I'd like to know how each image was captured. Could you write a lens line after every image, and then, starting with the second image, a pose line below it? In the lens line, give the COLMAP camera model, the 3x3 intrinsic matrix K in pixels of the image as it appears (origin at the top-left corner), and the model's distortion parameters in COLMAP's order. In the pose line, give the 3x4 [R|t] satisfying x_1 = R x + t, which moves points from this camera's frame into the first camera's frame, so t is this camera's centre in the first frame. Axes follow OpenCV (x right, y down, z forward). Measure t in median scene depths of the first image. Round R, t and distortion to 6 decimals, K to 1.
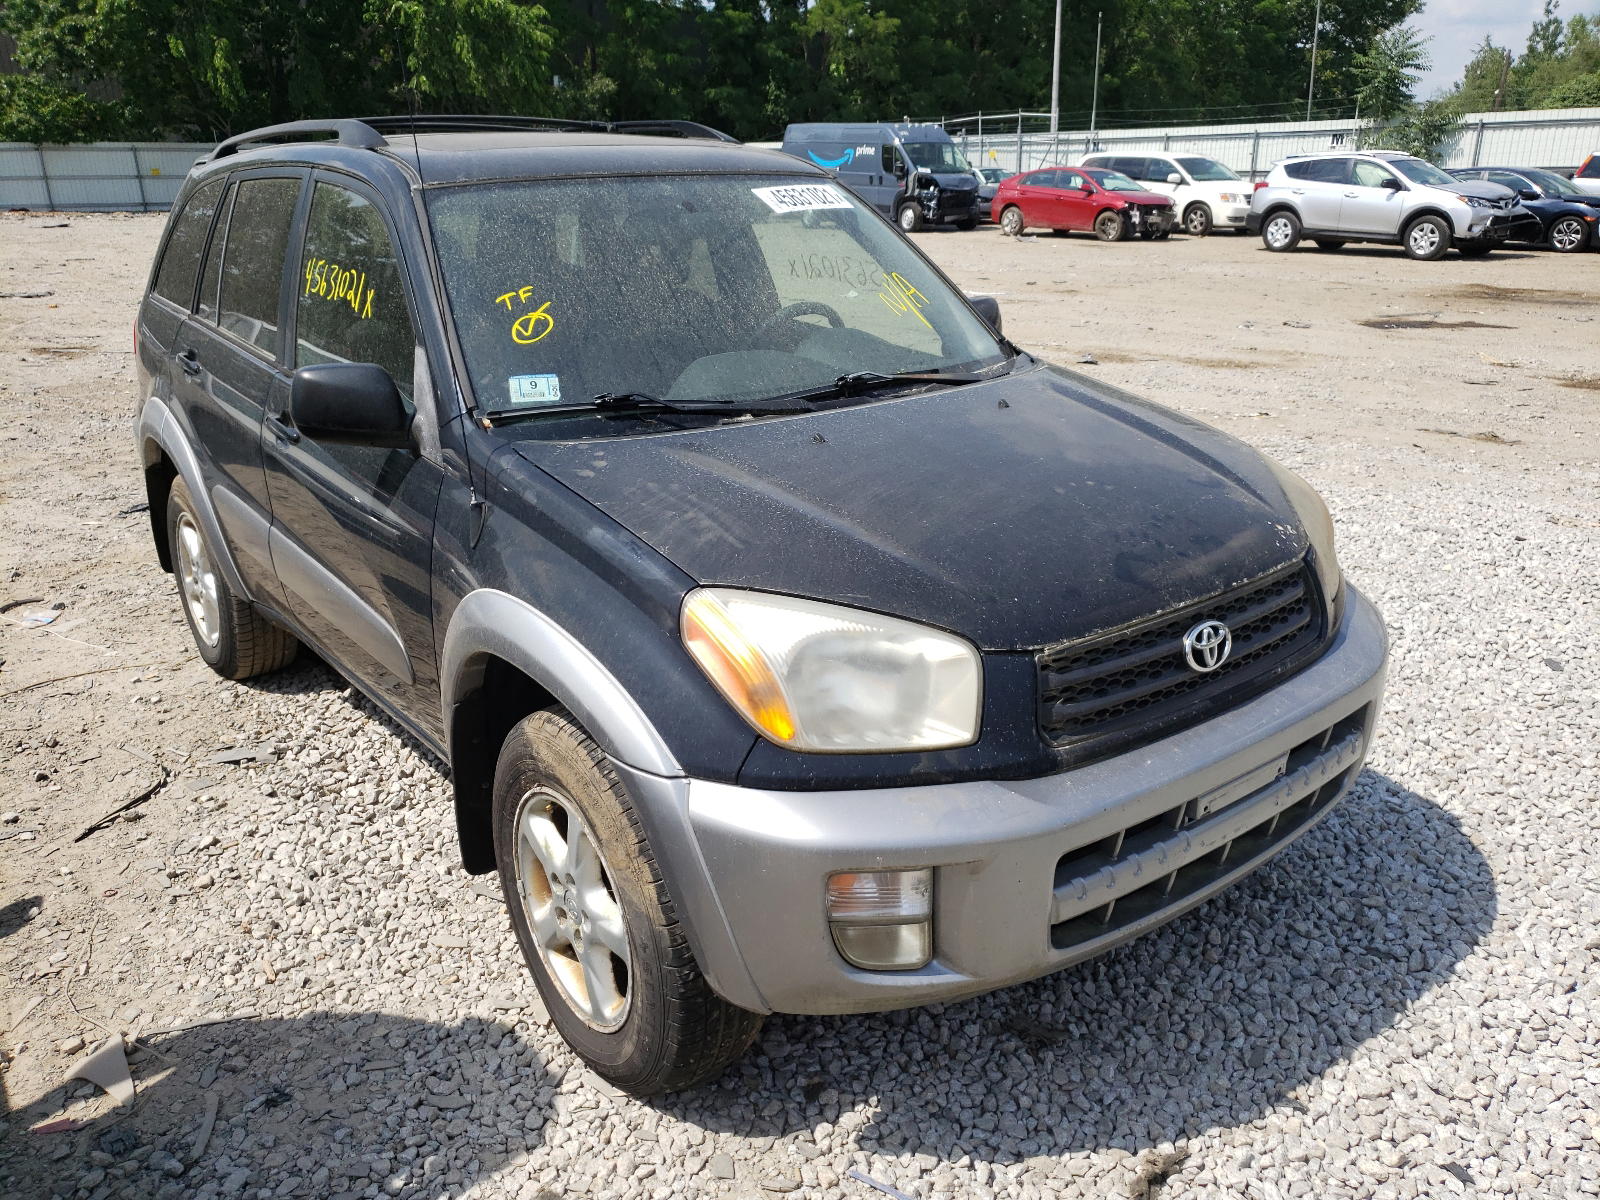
lens RADIAL K [[1240.3, 0, 800.0], [0, 1240.3, 600.0], [0, 0, 1]] dist [-0.004632, -0.005157]
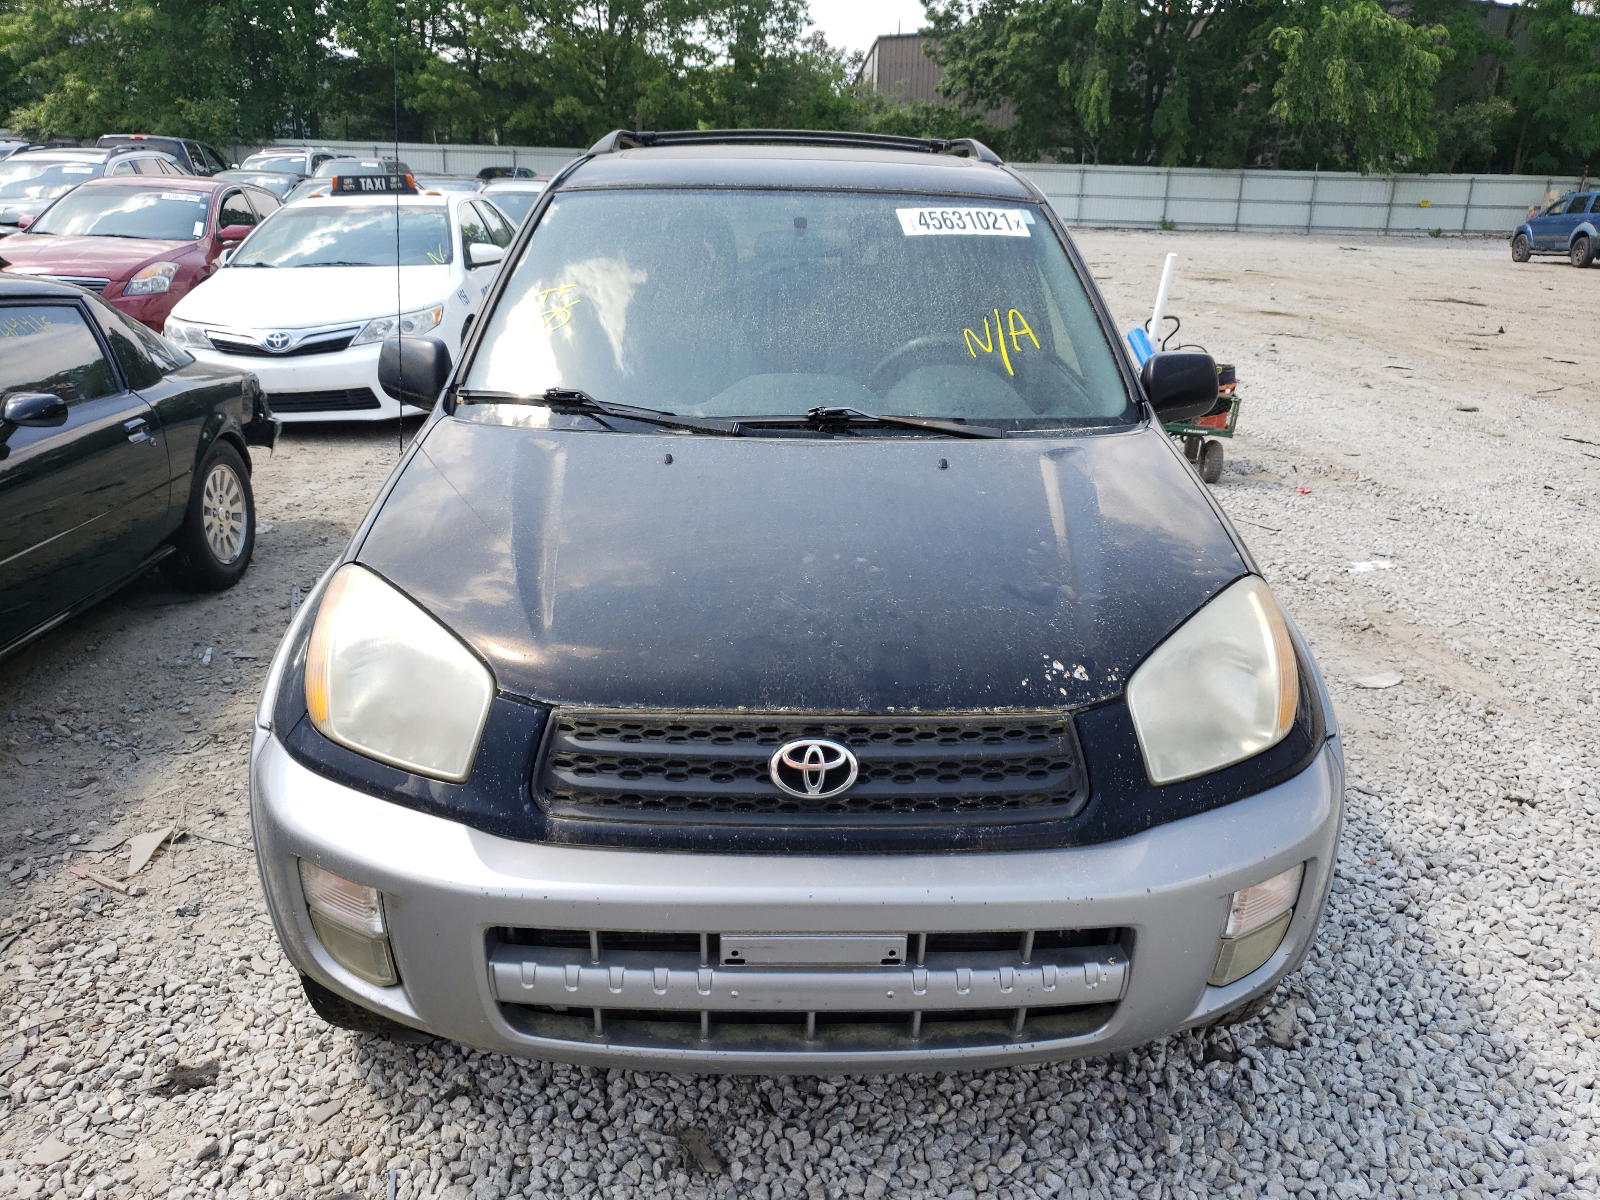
lens RADIAL K [[1240.3, 0, 800.0], [0, 1240.3, 600.0], [0, 0, 1]] dist [-0.004632, -0.005157]
pose [[0.802206, 0.215218, -0.556908, 0.603094], [-0.225472, 0.972904, 0.051197, -0.088810], [0.552836, 0.084497, 0.828995, 0.240075]]
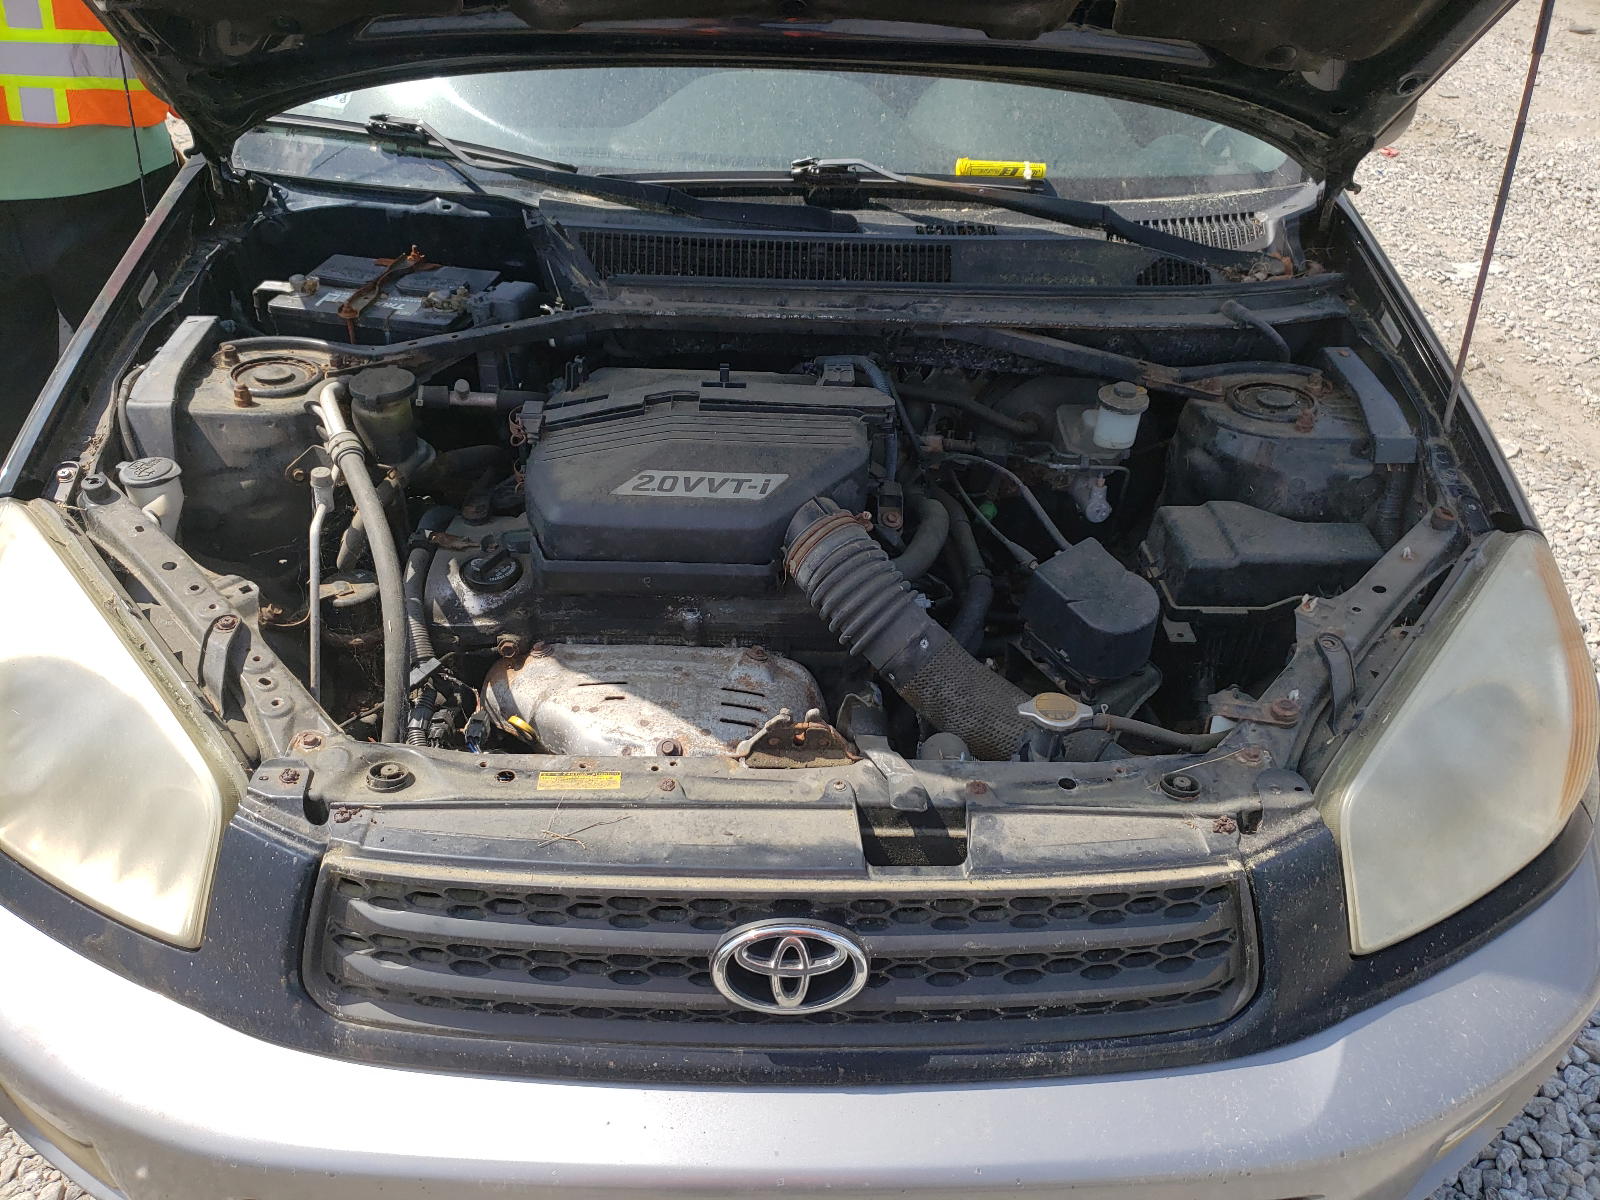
lens RADIAL K [[1233.2, 0, 788.5], [0, 1233.2, 635.4], [0, 0, 1]] dist [0.008712, 0.007928]
pose [[0.803004, 0.393871, -0.447270, 0.389382], [-0.240171, 0.900712, 0.361988, -0.196210], [0.545438, -0.183256, 0.817872, 0.508883]]
